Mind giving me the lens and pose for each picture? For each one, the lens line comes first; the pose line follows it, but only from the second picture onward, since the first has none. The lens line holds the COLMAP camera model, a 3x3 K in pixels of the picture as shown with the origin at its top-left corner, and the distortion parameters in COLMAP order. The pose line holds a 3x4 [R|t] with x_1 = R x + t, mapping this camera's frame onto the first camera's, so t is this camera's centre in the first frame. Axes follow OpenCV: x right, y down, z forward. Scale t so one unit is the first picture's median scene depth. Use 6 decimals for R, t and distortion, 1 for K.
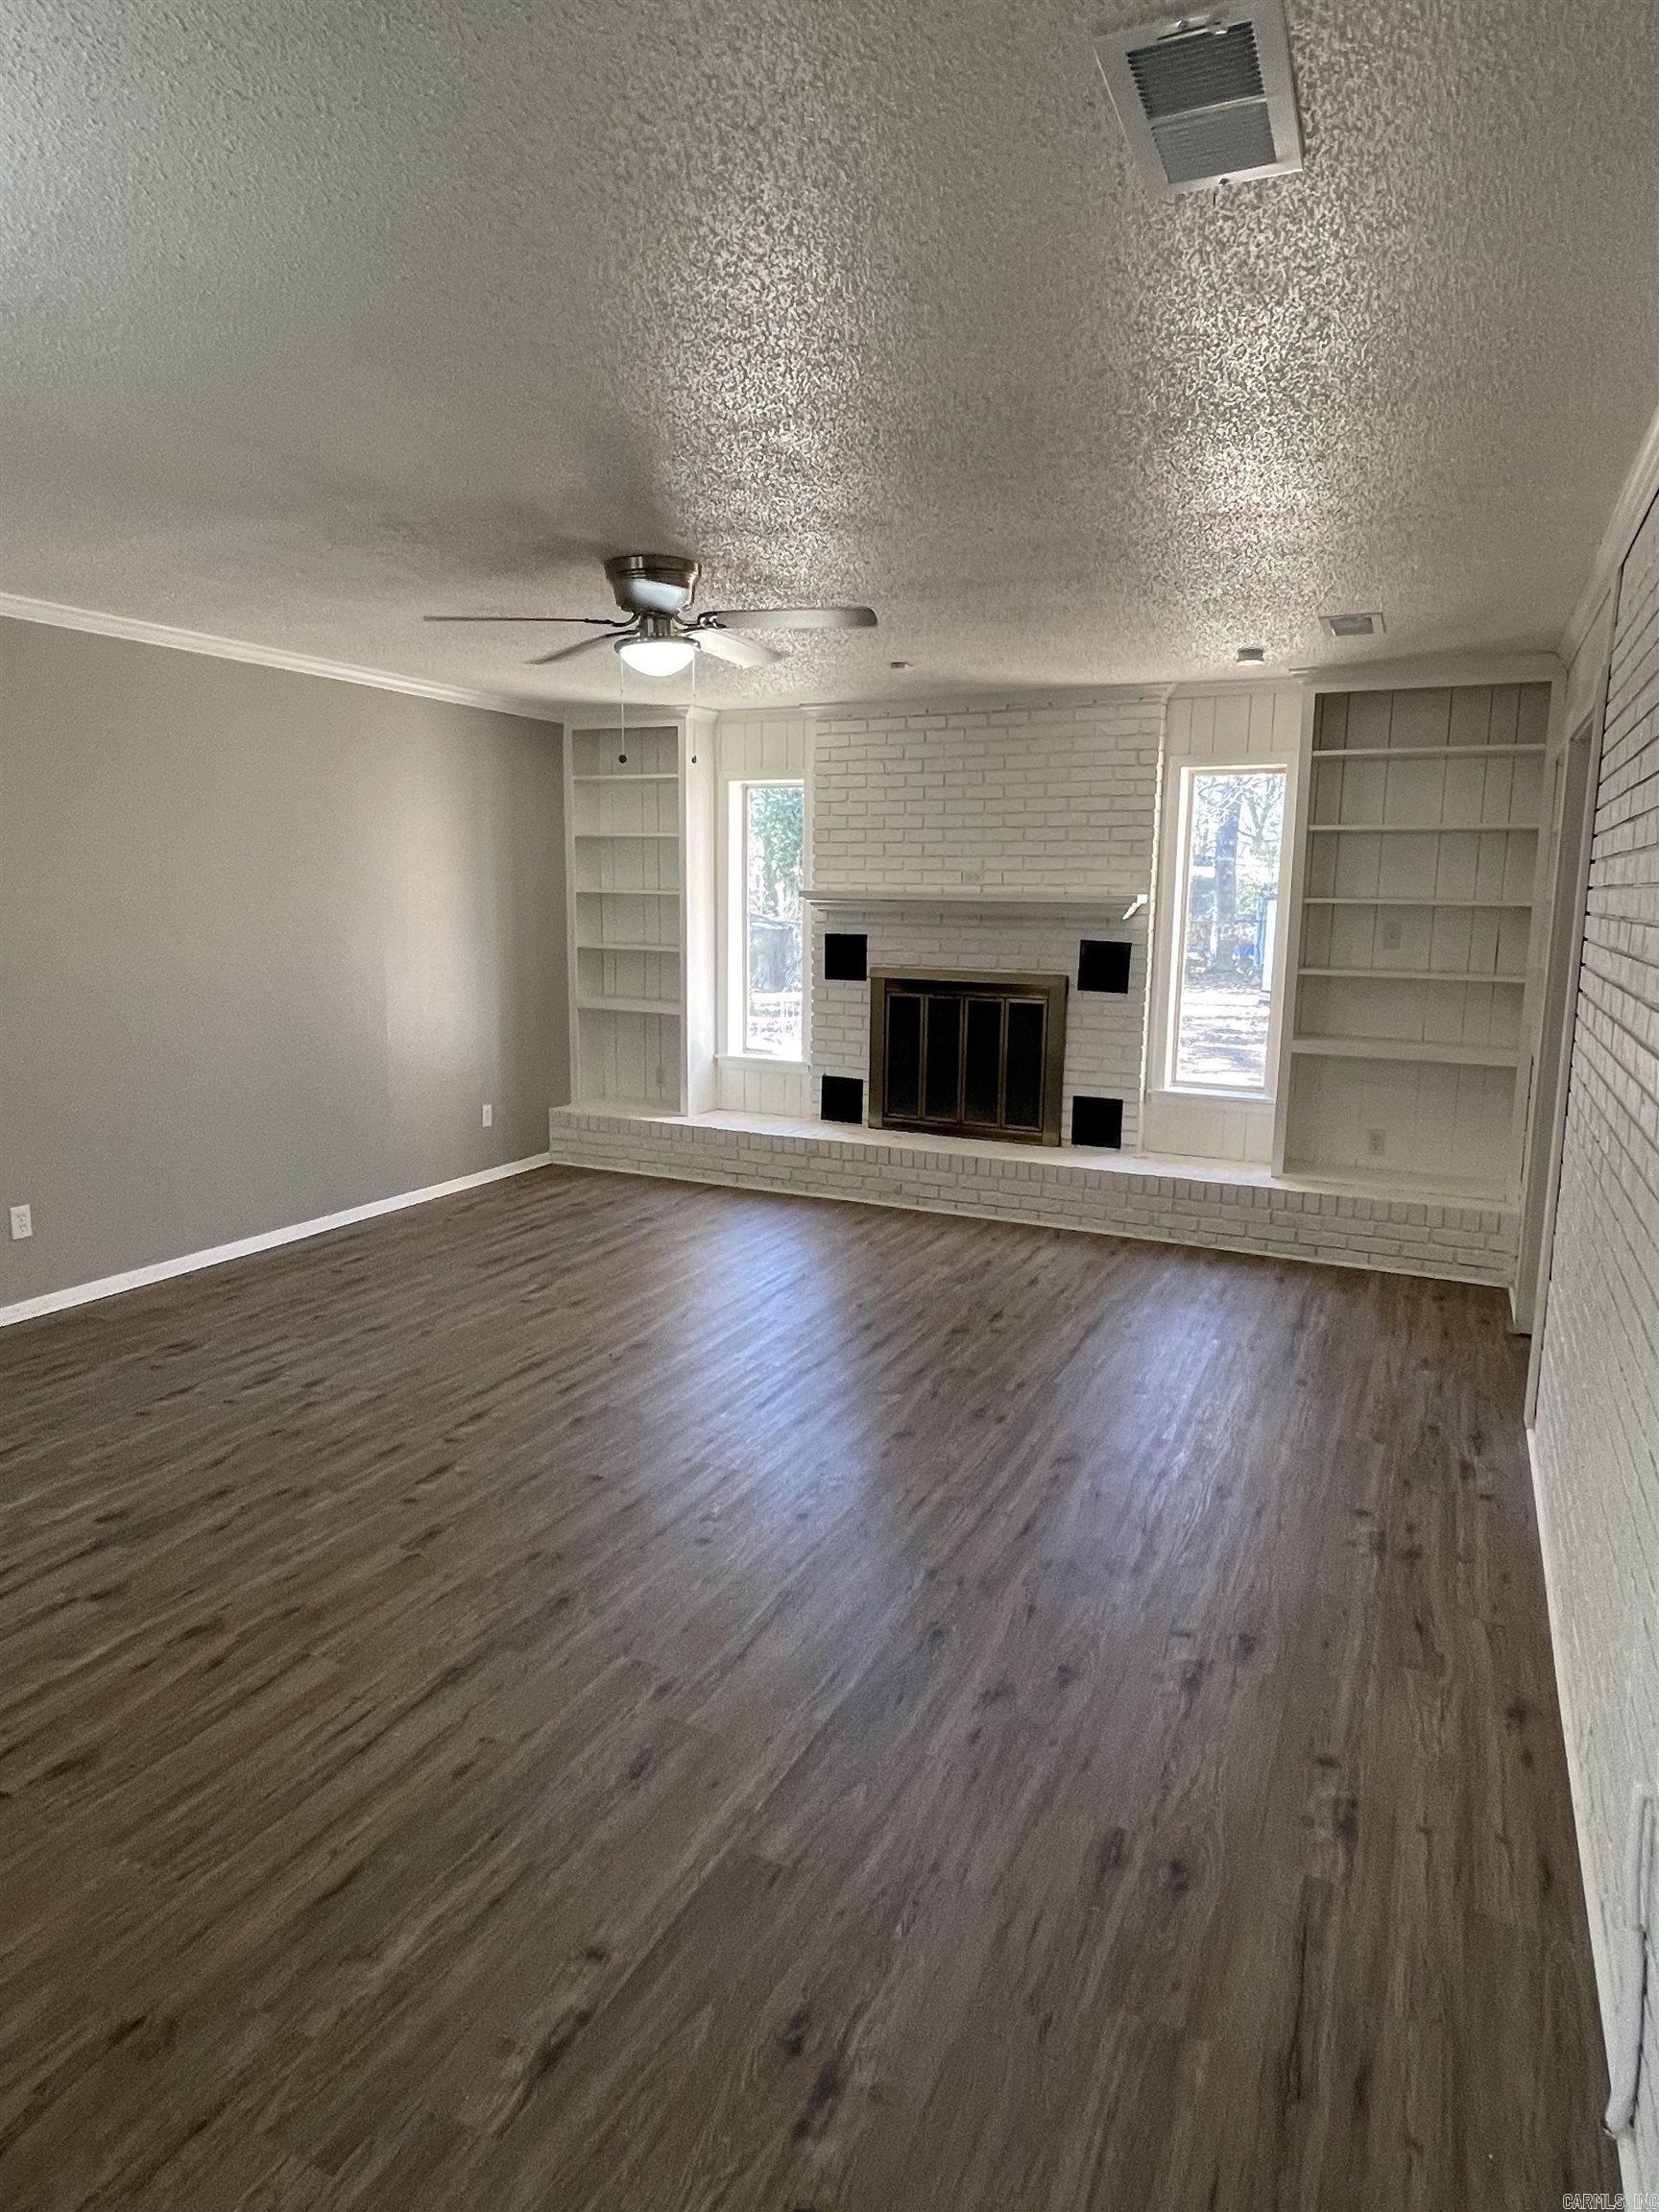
lens RADIAL K [[1285.6, 0, 826.0], [0, 1285.6, 1095.5], [0, 0, 1]] dist [0.000756, -0.004870]
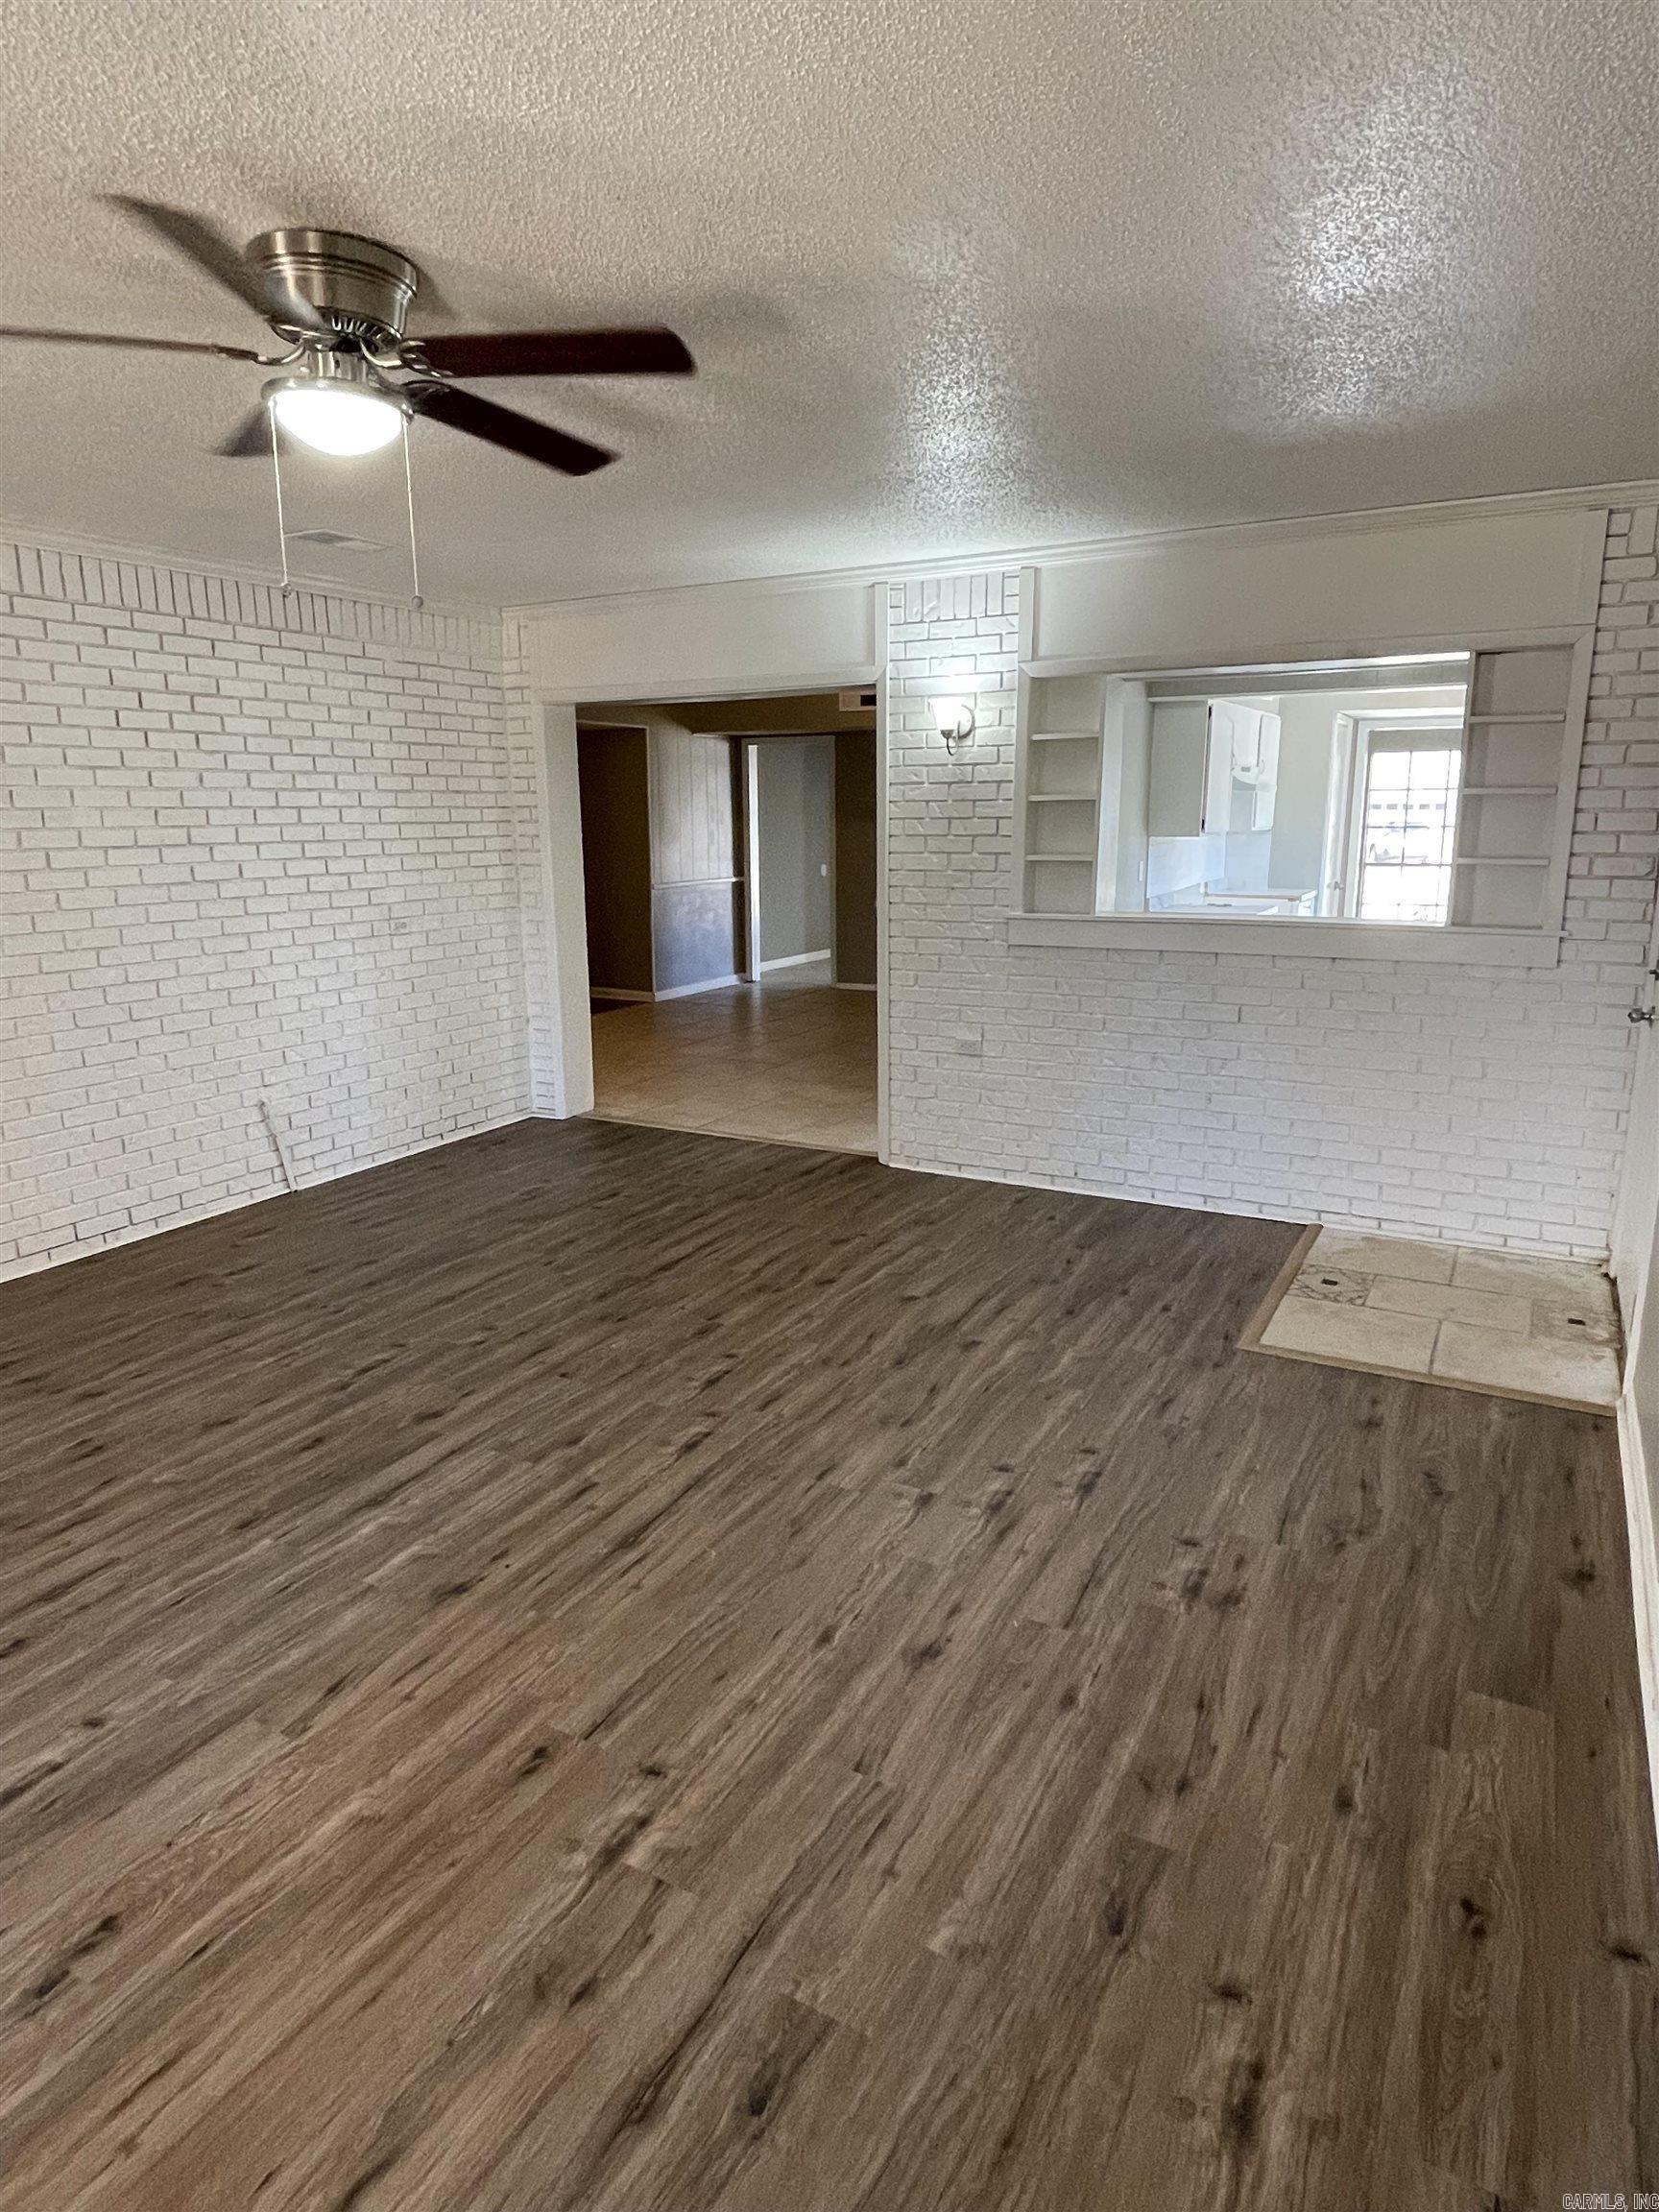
lens RADIAL K [[1285.6, 0, 826.0], [0, 1285.6, 1095.5], [0, 0, 1]] dist [0.000756, -0.004870]
pose [[-0.998408, -0.013921, 0.054655, -0.393719], [0.007261, 0.929269, 0.369333, -0.269444], [-0.055930, 0.369142, -0.927688, 1.655249]]
